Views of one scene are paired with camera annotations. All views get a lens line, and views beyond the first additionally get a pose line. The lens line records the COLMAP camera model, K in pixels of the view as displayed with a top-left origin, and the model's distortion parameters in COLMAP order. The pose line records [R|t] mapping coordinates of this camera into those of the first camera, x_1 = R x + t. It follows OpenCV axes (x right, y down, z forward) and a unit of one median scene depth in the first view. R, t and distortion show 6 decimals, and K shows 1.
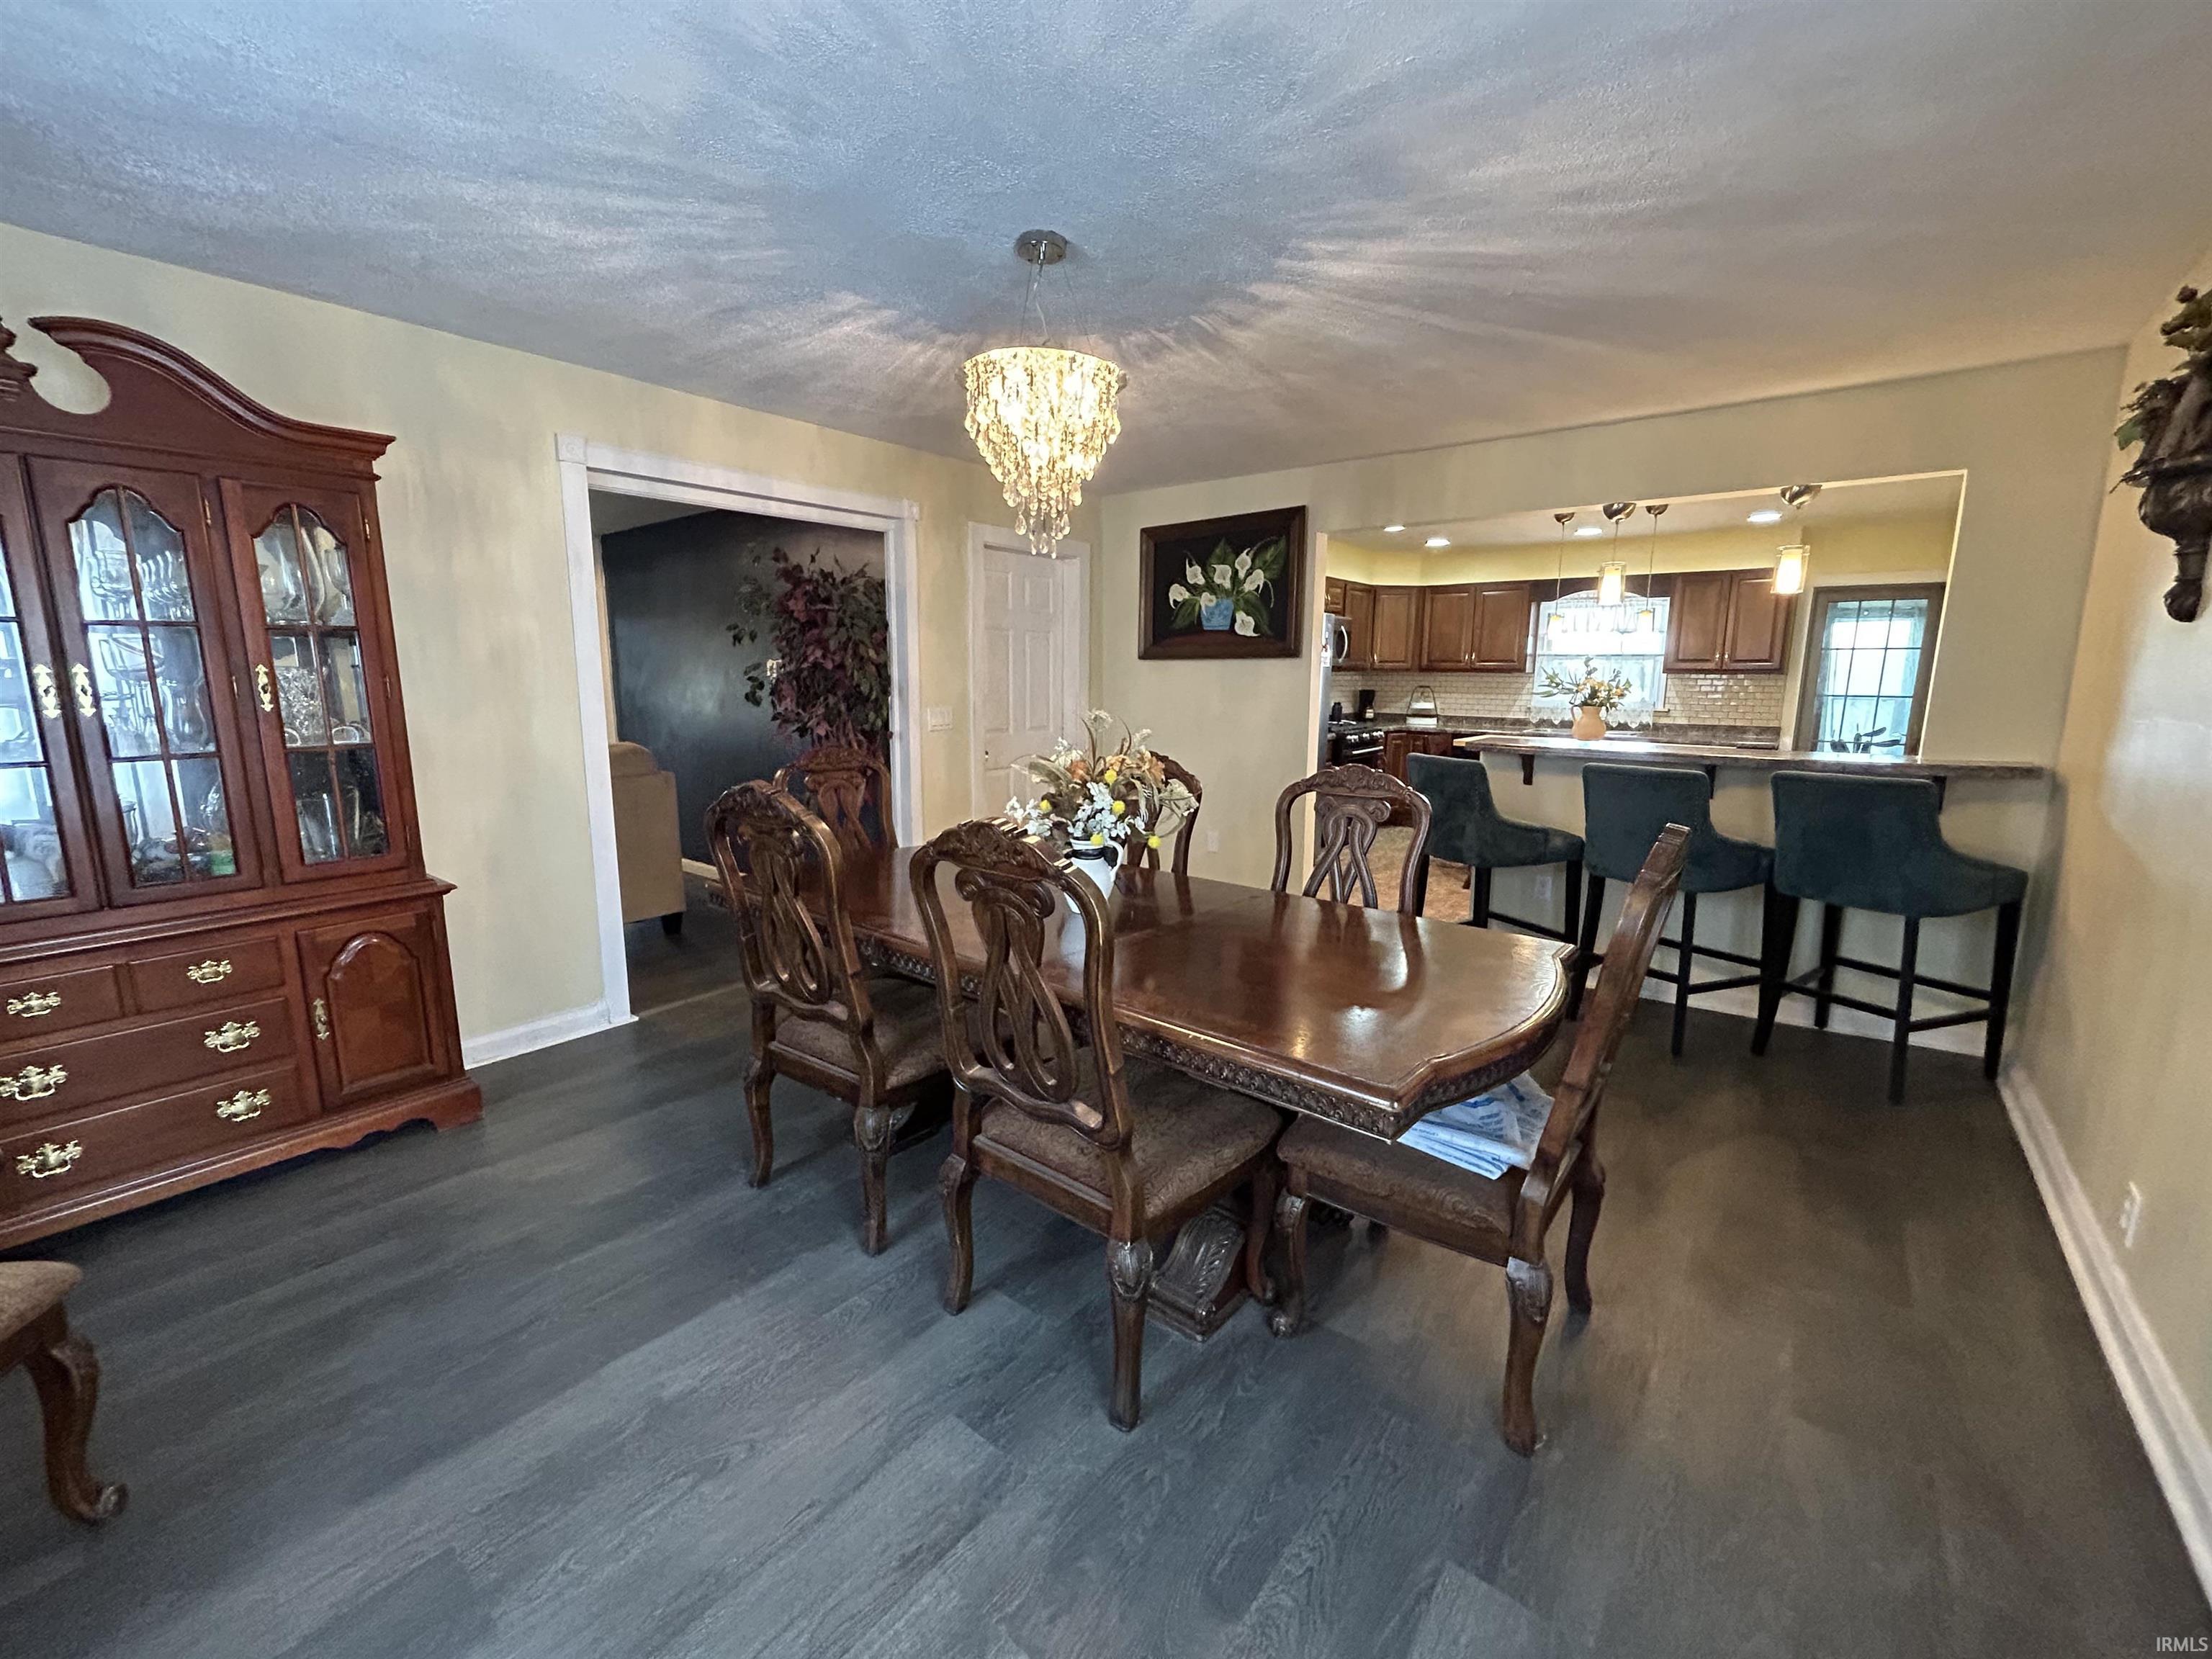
lens RADIAL K [[897.9, 0, 1106.0], [0, 897.9, 829.5], [0, 0, 1]] dist [-0.001677, 0.000076]
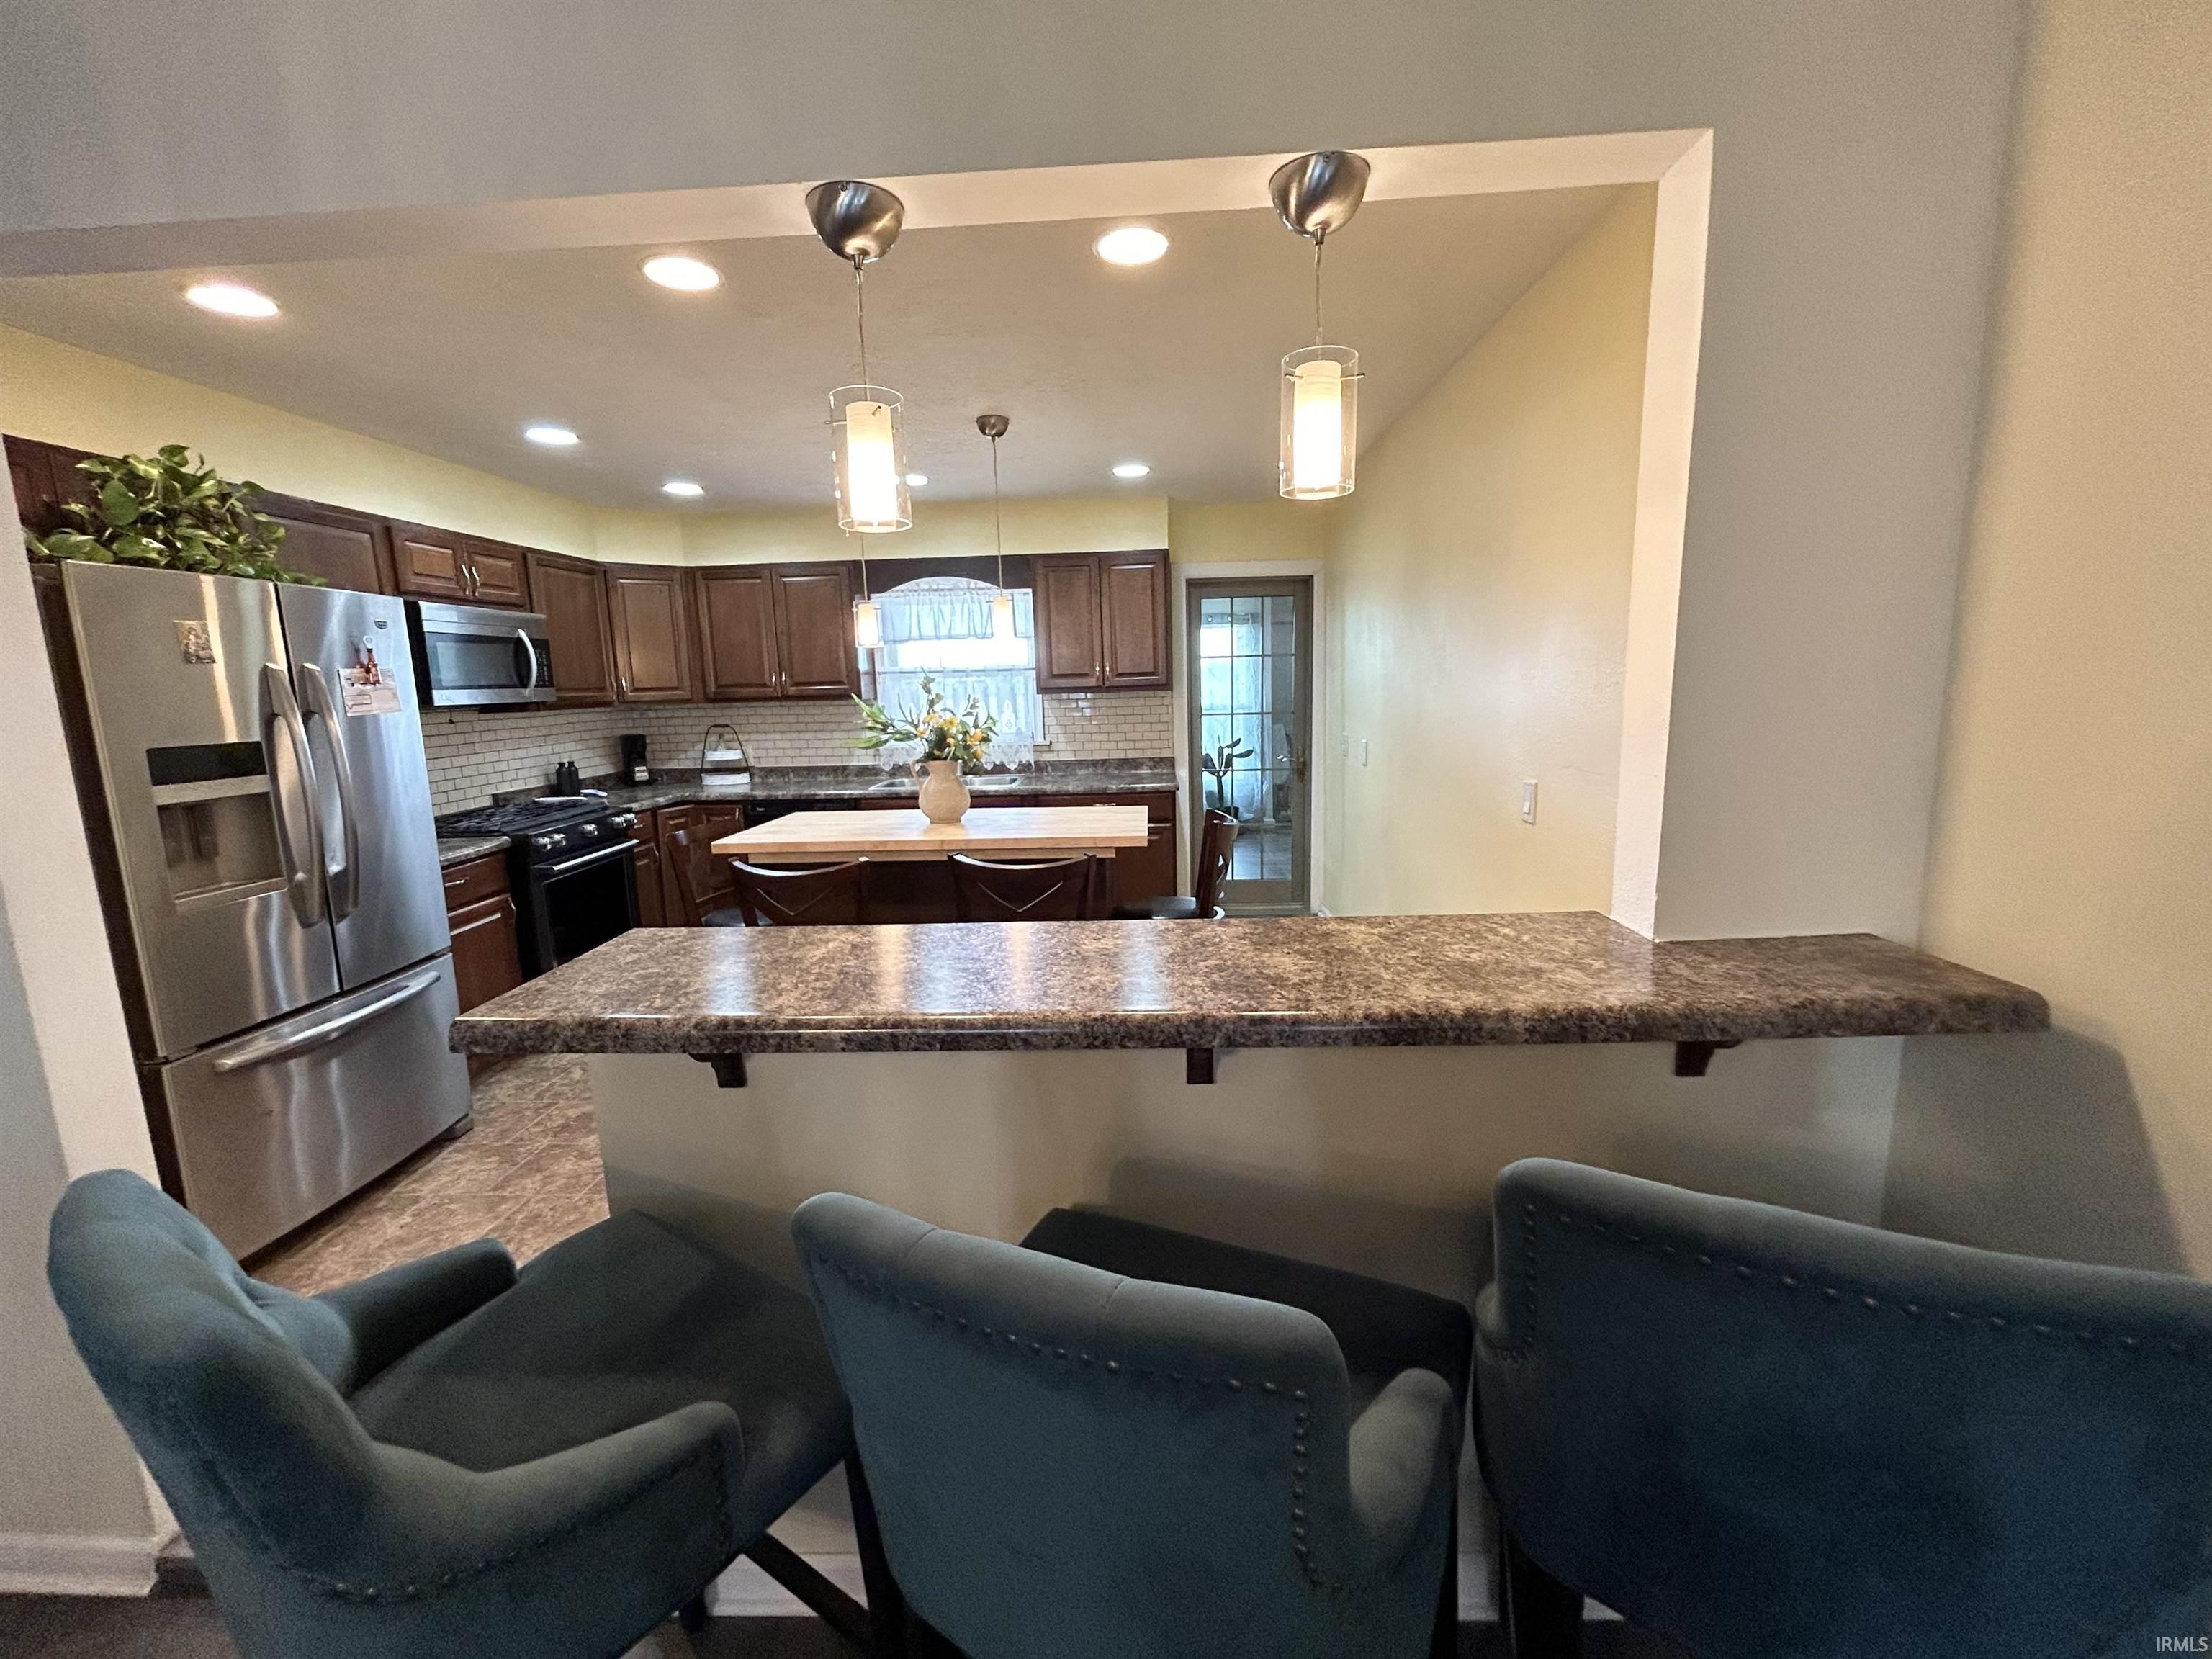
lens RADIAL K [[897.9, 0, 1106.0], [0, 897.9, 829.5], [0, 0, 1]] dist [-0.001677, 0.000076]
pose [[0.808898, -0.124780, 0.574556, 0.225799], [0.135534, 0.990475, 0.024295, -0.072967], [-0.572115, 0.058220, 0.818105, 0.365882]]
